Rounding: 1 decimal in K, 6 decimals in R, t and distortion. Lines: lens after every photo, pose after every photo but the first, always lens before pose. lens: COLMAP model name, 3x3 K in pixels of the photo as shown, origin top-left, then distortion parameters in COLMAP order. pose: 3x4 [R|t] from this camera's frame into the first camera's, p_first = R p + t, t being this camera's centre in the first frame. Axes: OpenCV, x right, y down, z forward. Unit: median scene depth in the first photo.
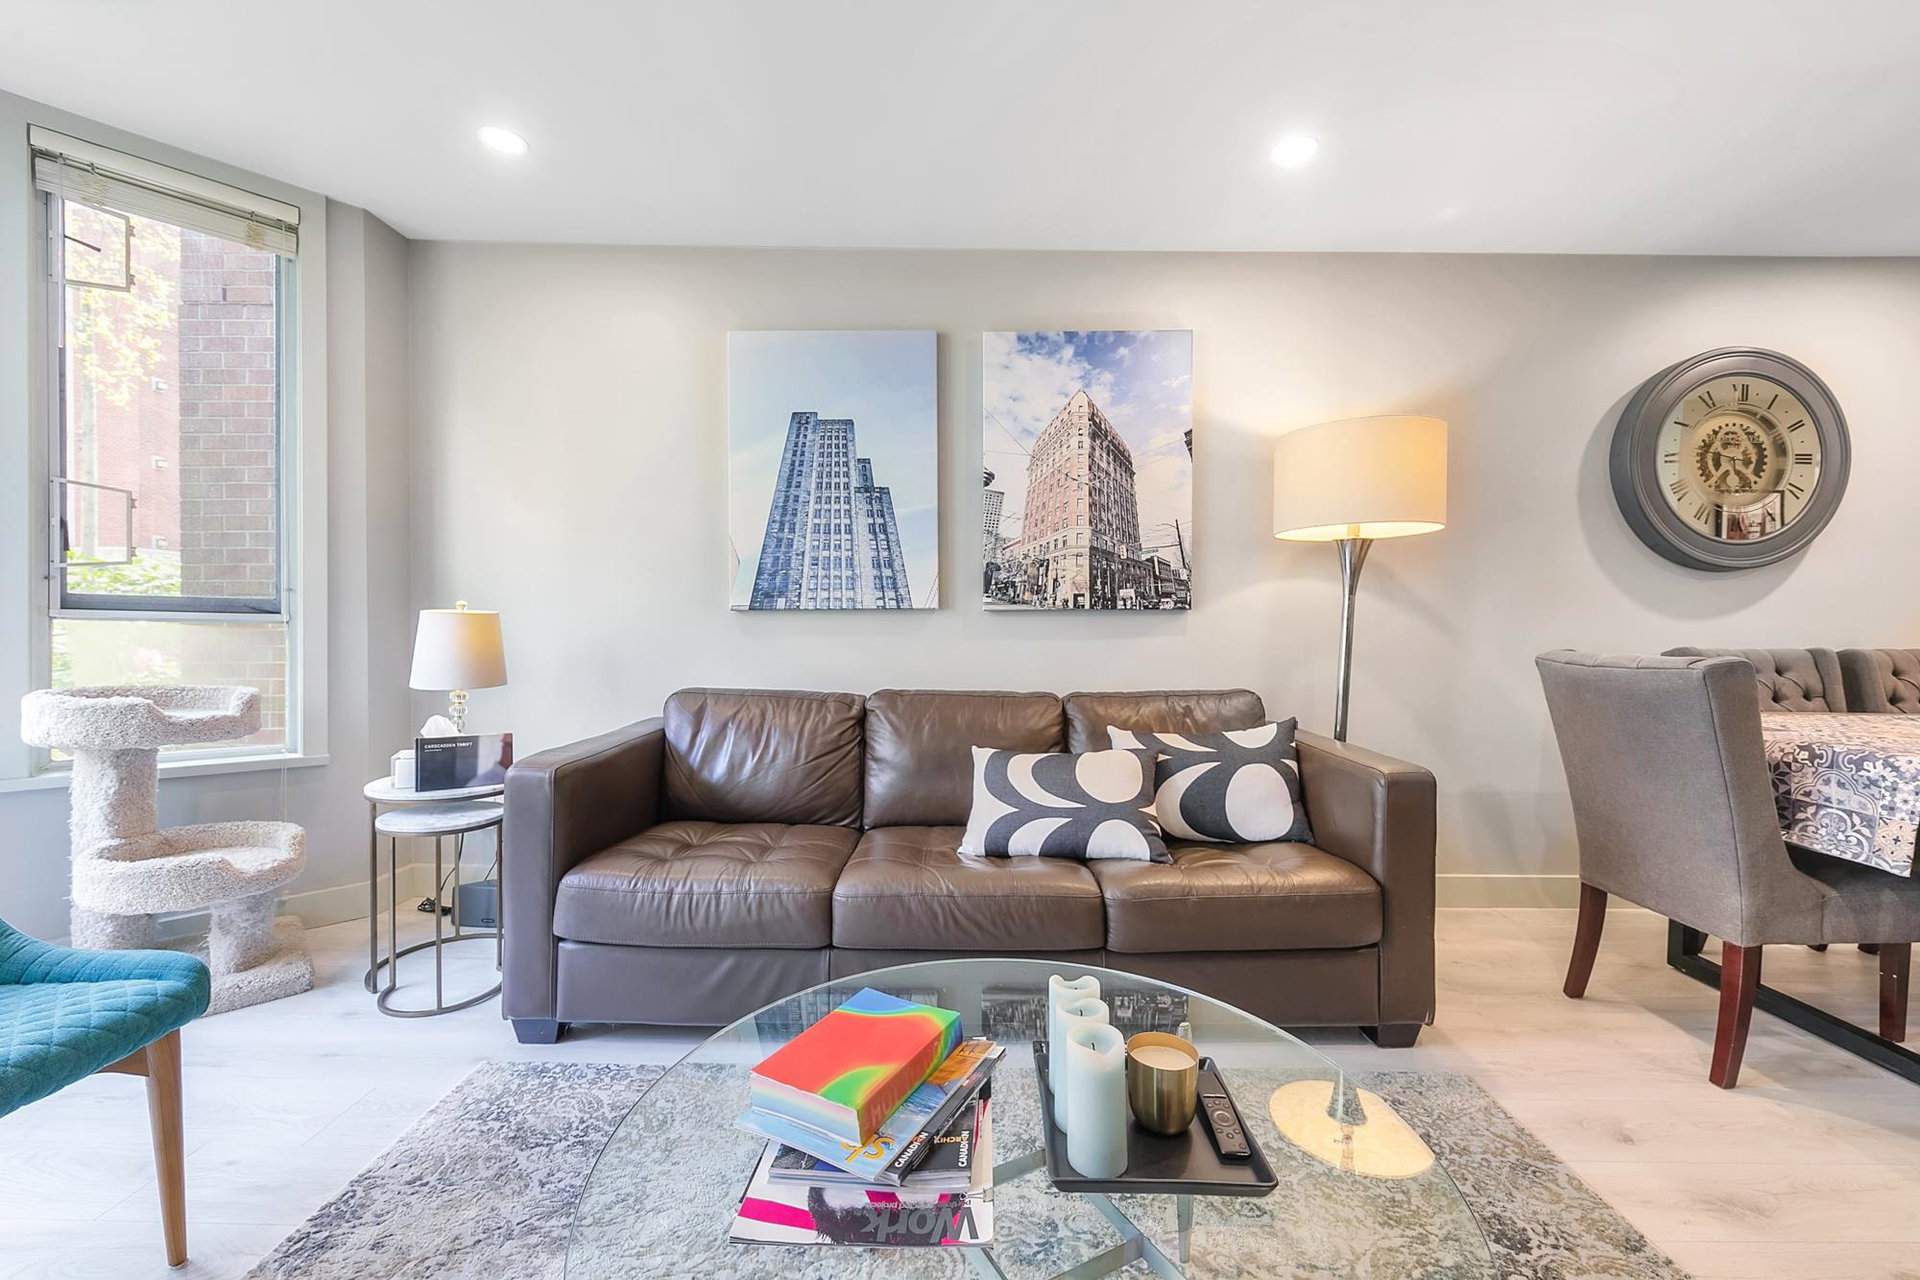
lens RADIAL K [[766.7, 0, 960.0], [0, 766.7, 640.0], [0, 0, 1]] dist [0.008374, 0.000084]
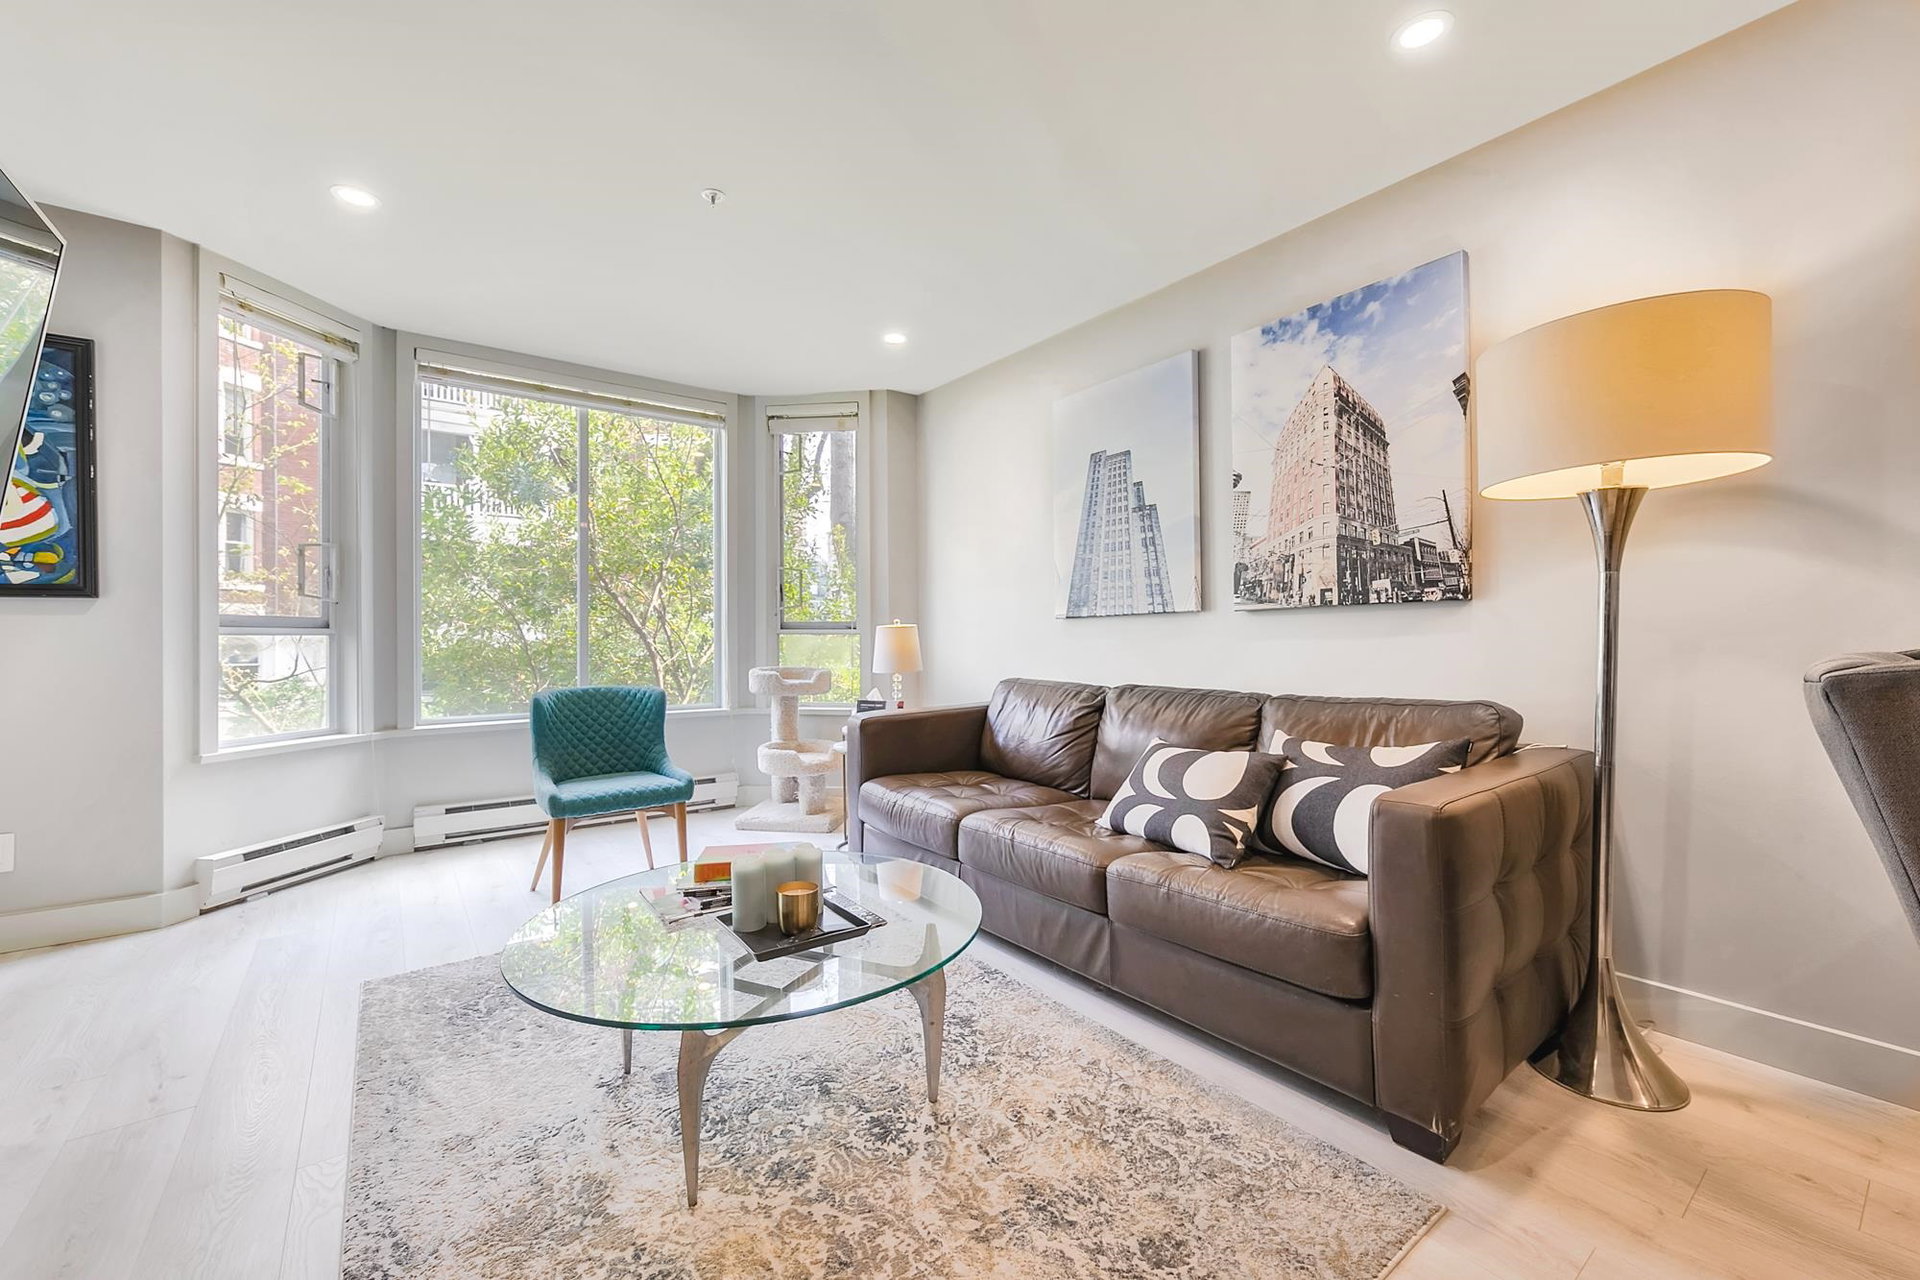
lens RADIAL K [[766.7, 0, 960.0], [0, 766.7, 640.0], [0, 0, 1]] dist [0.008374, 0.000084]
pose [[0.606913, -0.009017, -0.794717, 0.616717], [0.003008, 0.999955, -0.009048, 0.007690], [0.794763, 0.003101, 0.606912, 0.099951]]
